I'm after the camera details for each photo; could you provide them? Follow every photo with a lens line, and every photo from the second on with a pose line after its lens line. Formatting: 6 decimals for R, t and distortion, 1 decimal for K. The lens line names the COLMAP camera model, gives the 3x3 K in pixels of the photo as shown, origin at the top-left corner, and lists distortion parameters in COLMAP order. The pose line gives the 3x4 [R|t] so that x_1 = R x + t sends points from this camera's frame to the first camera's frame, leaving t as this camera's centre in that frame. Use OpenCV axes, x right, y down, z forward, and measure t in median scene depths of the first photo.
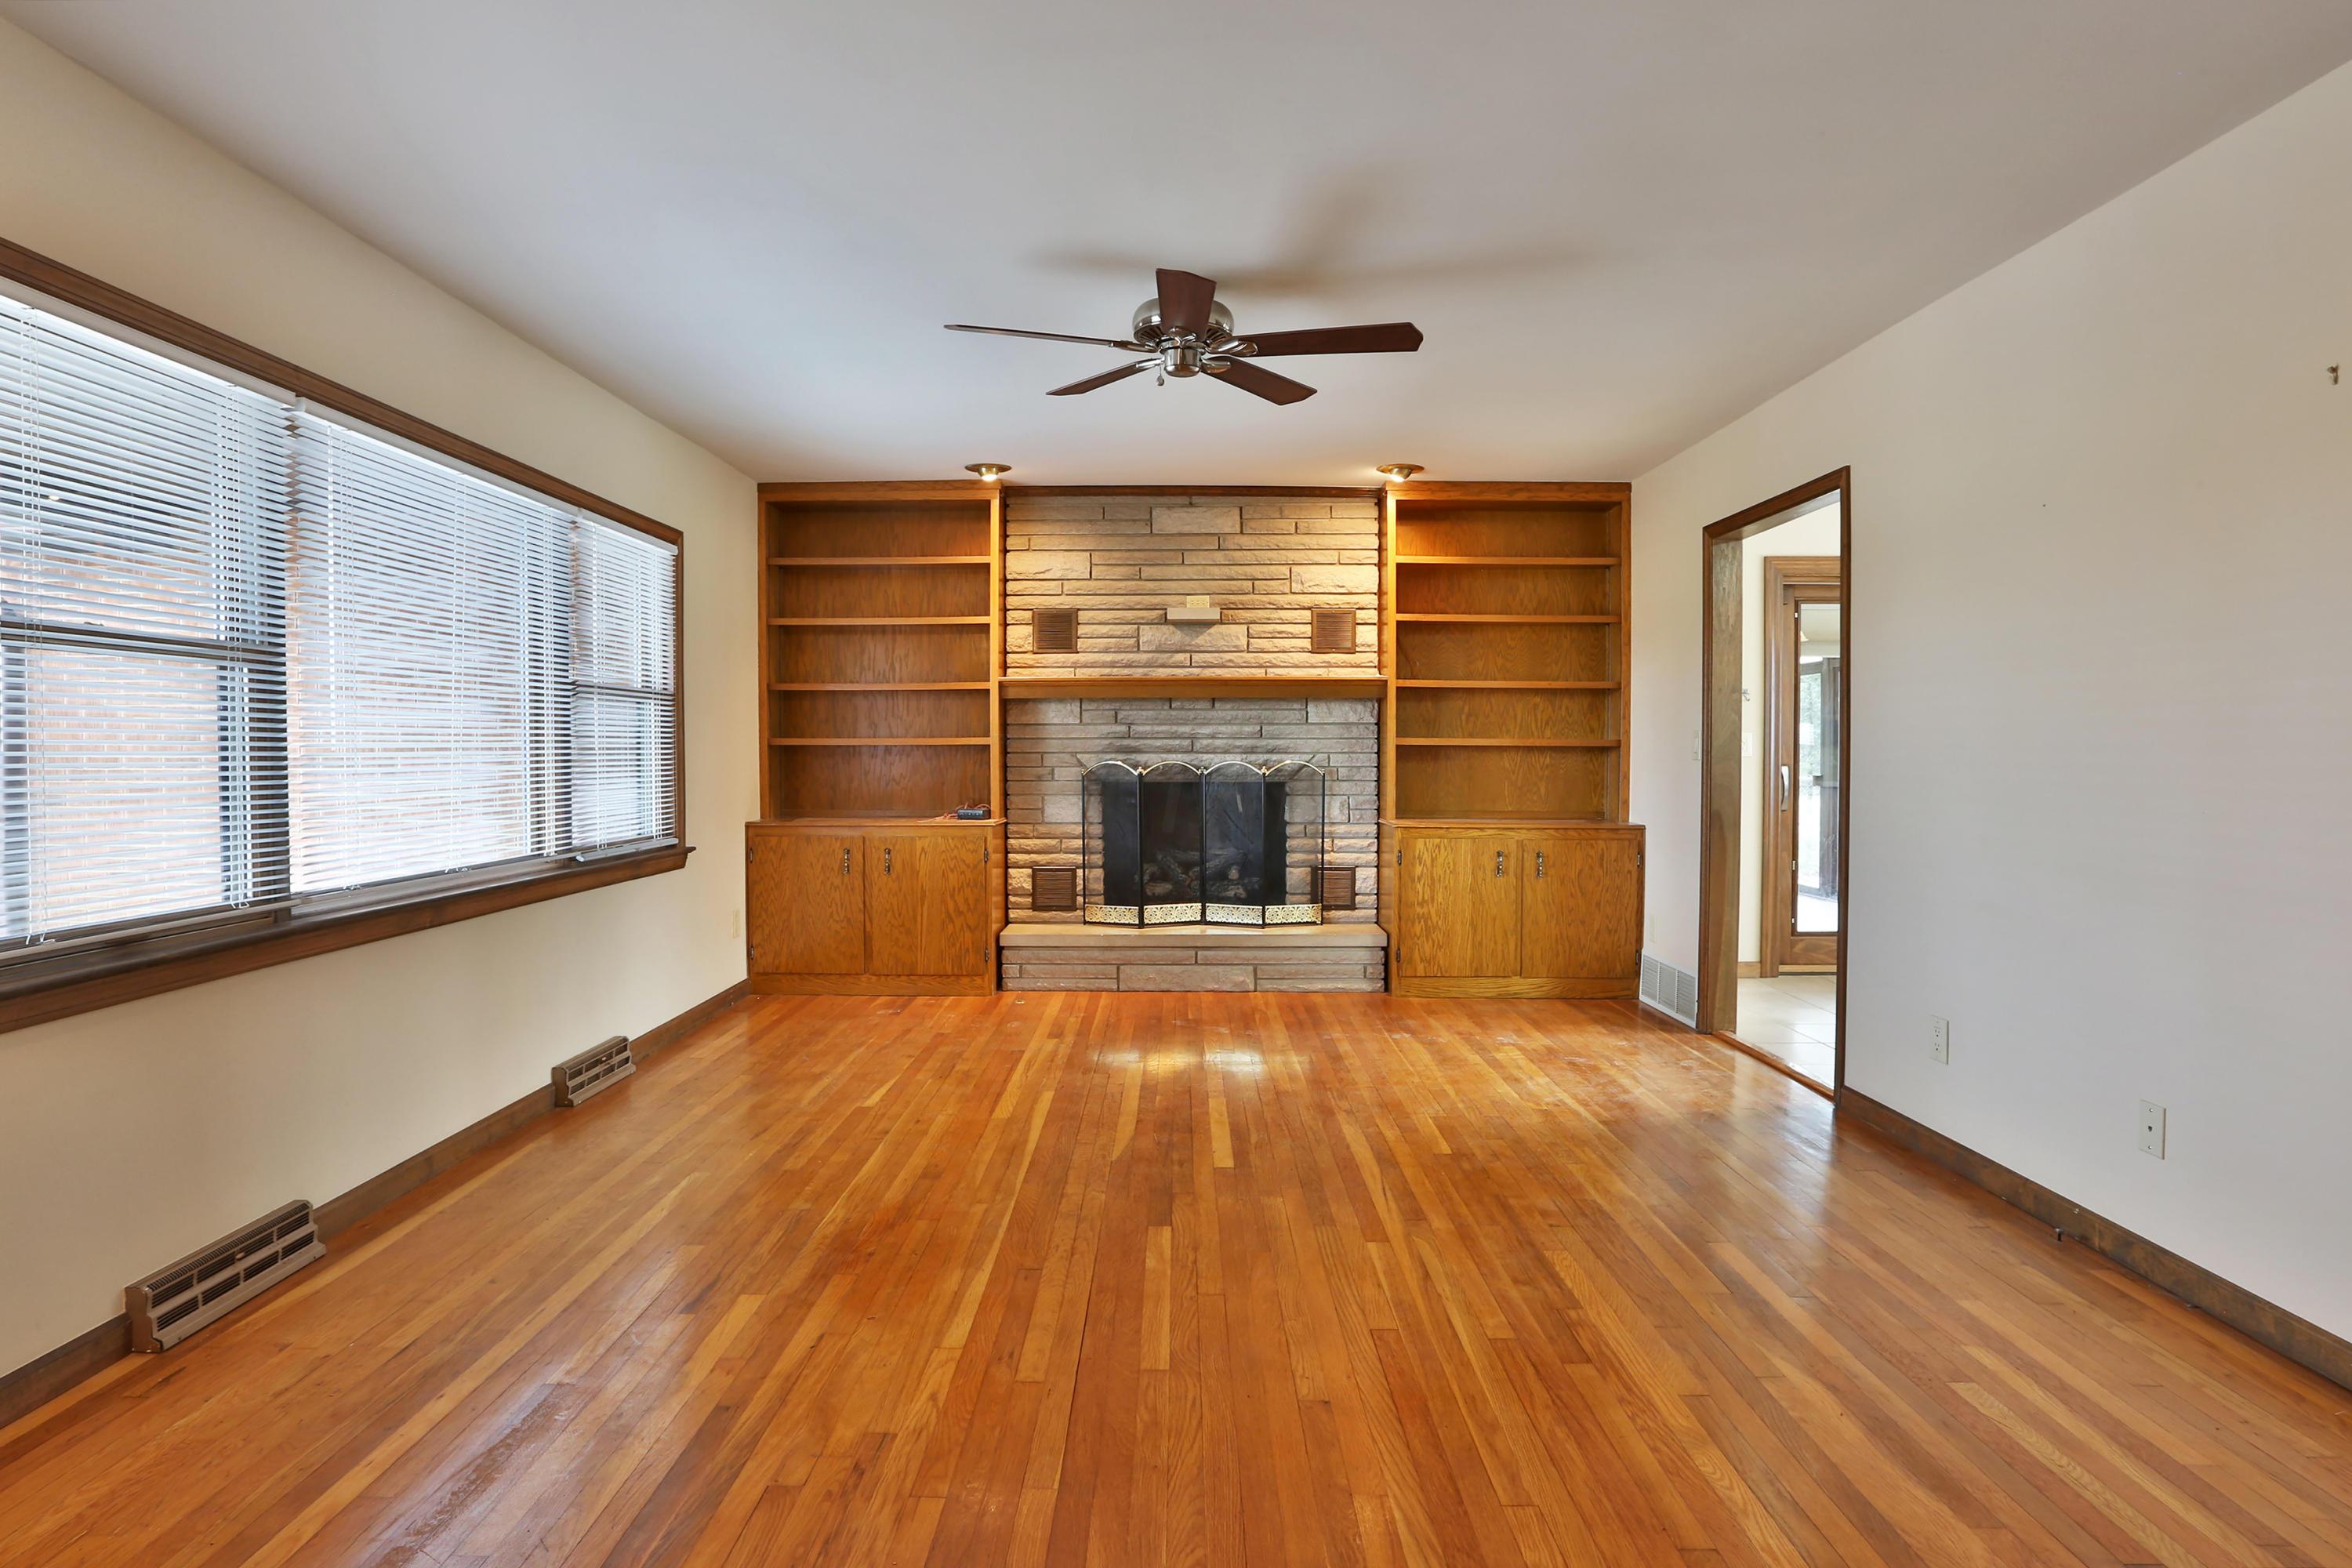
lens RADIAL K [[1222.9, 0, 1170.6], [0, 1222.9, 767.8], [0, 0, 1]] dist [-0.052110, 0.020806]
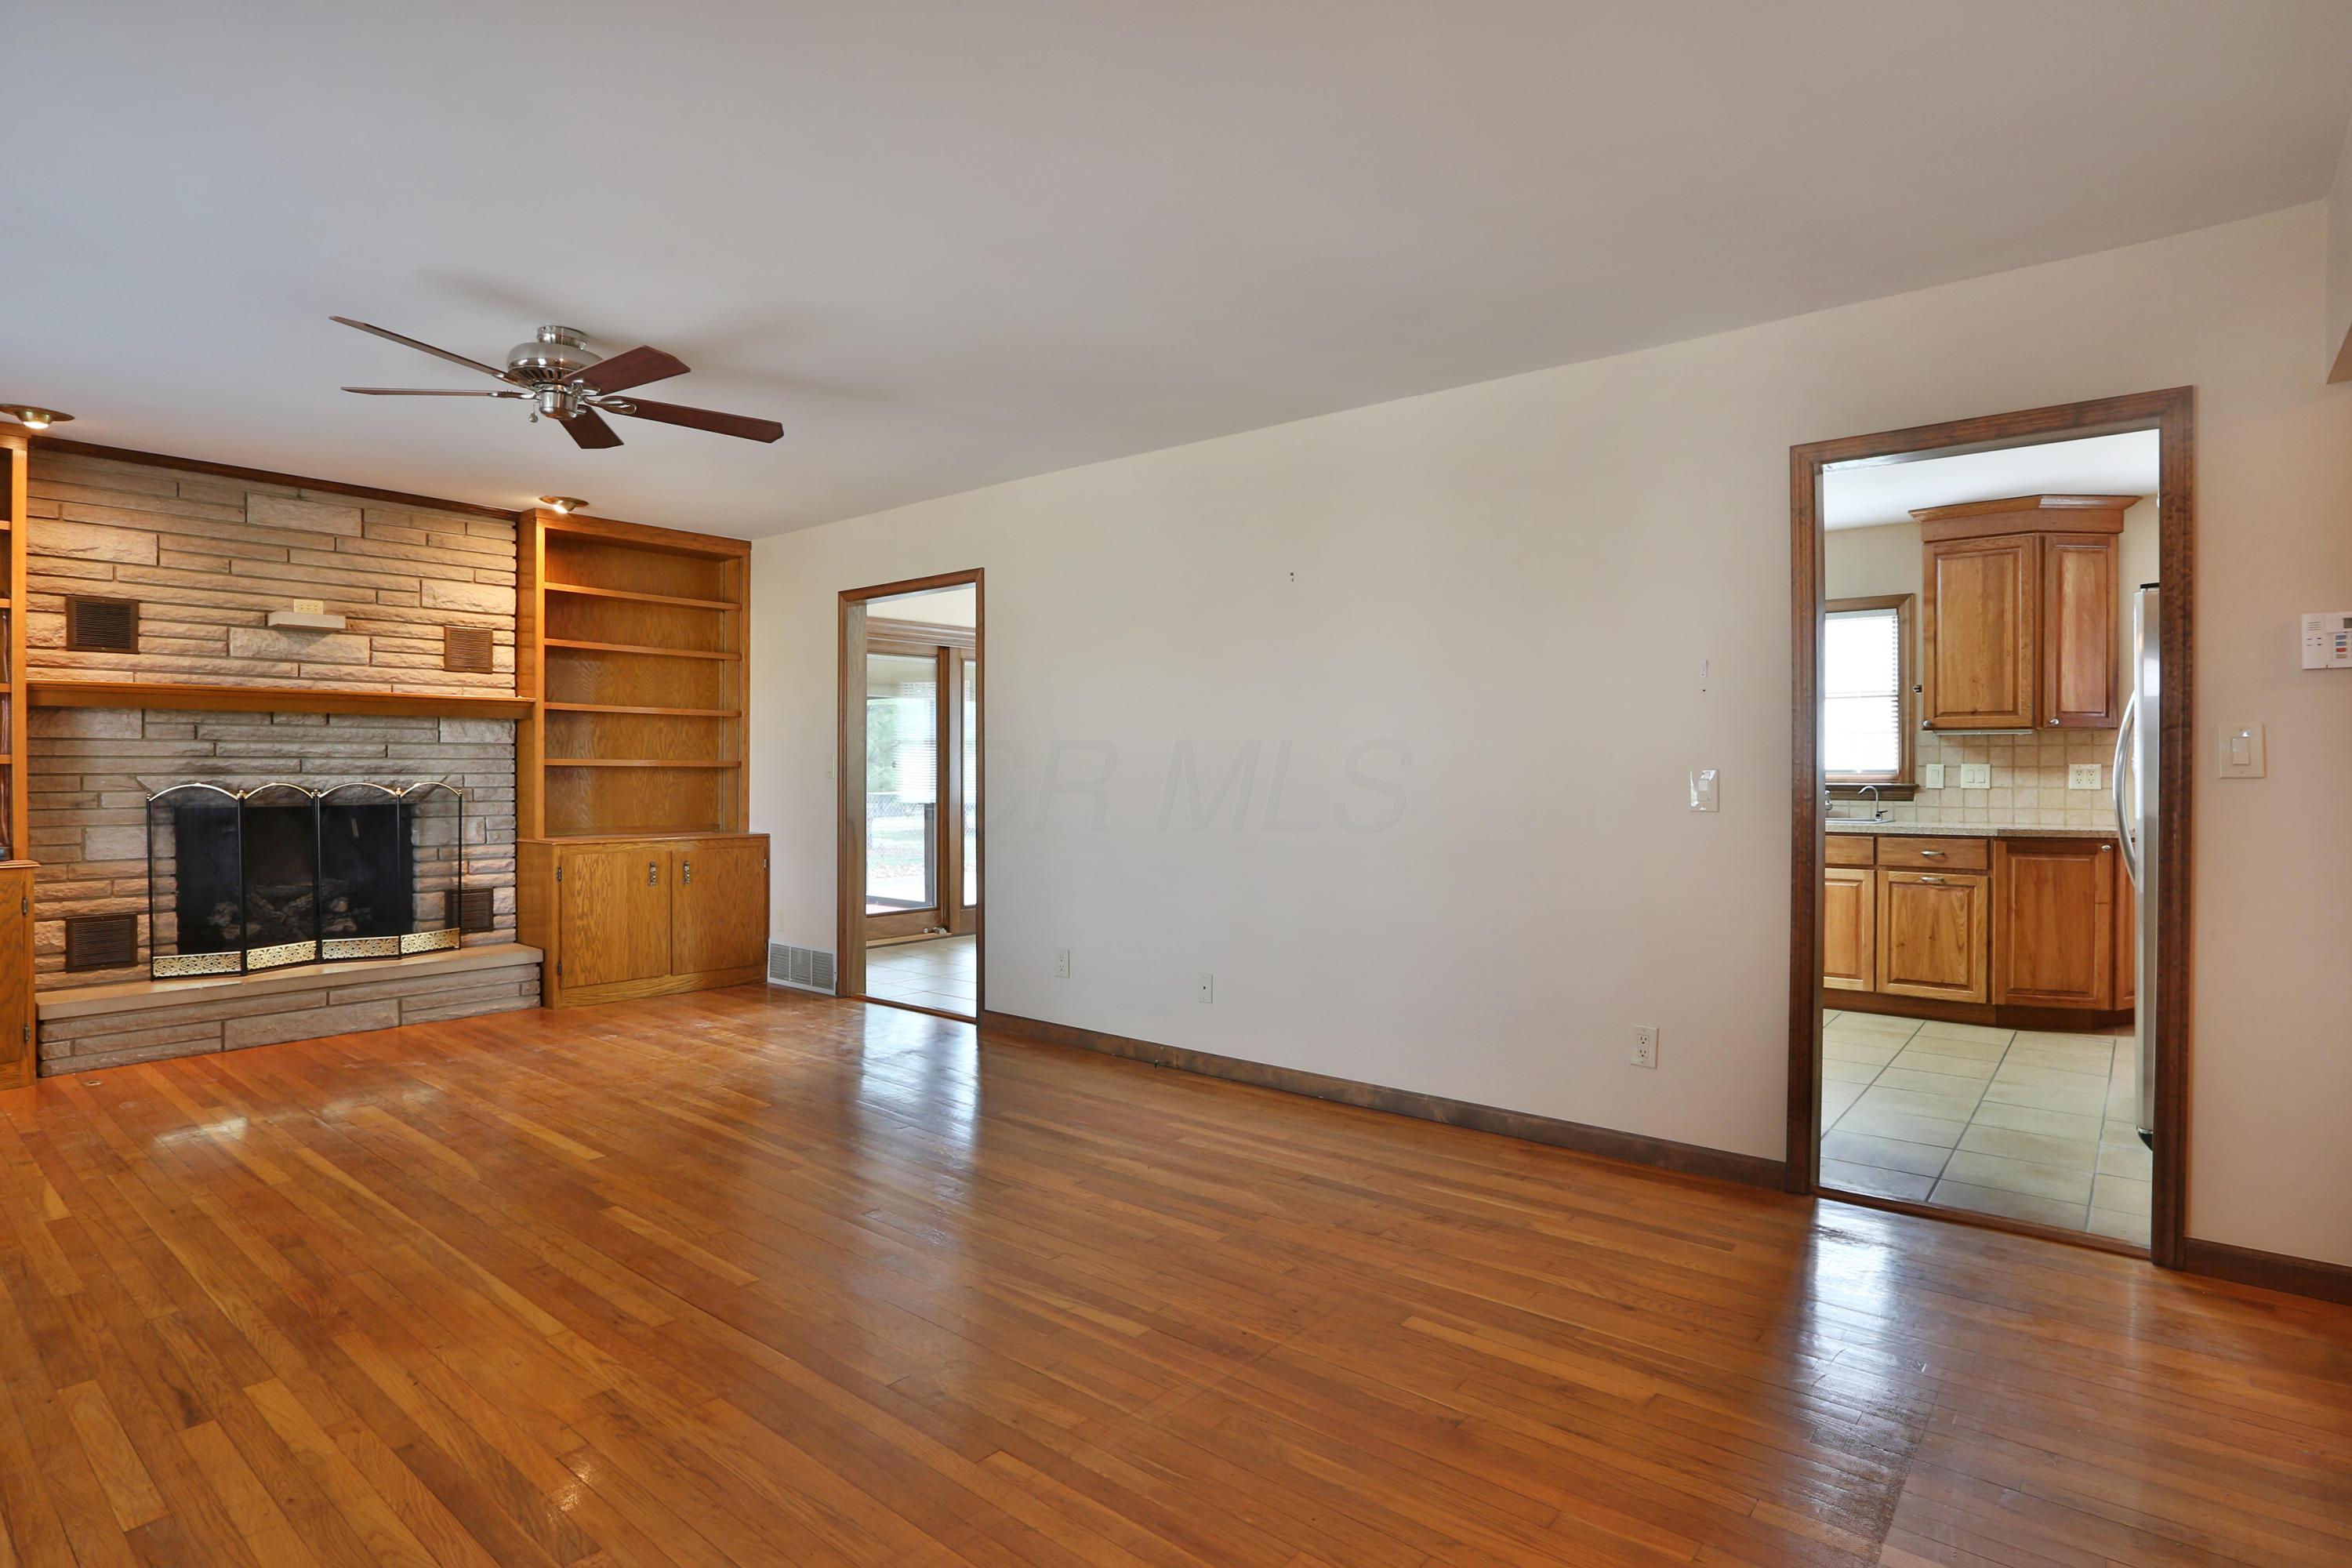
lens RADIAL K [[1222.9, 0, 1121.2], [0, 1222.9, 768.4], [0, 0, 1]] dist [-0.052110, 0.020806]
pose [[0.645635, -0.000484, 0.763646, -0.281497], [0.012209, 0.999879, -0.009688, -0.000400], [-0.763549, 0.015578, 0.645562, -0.028915]]
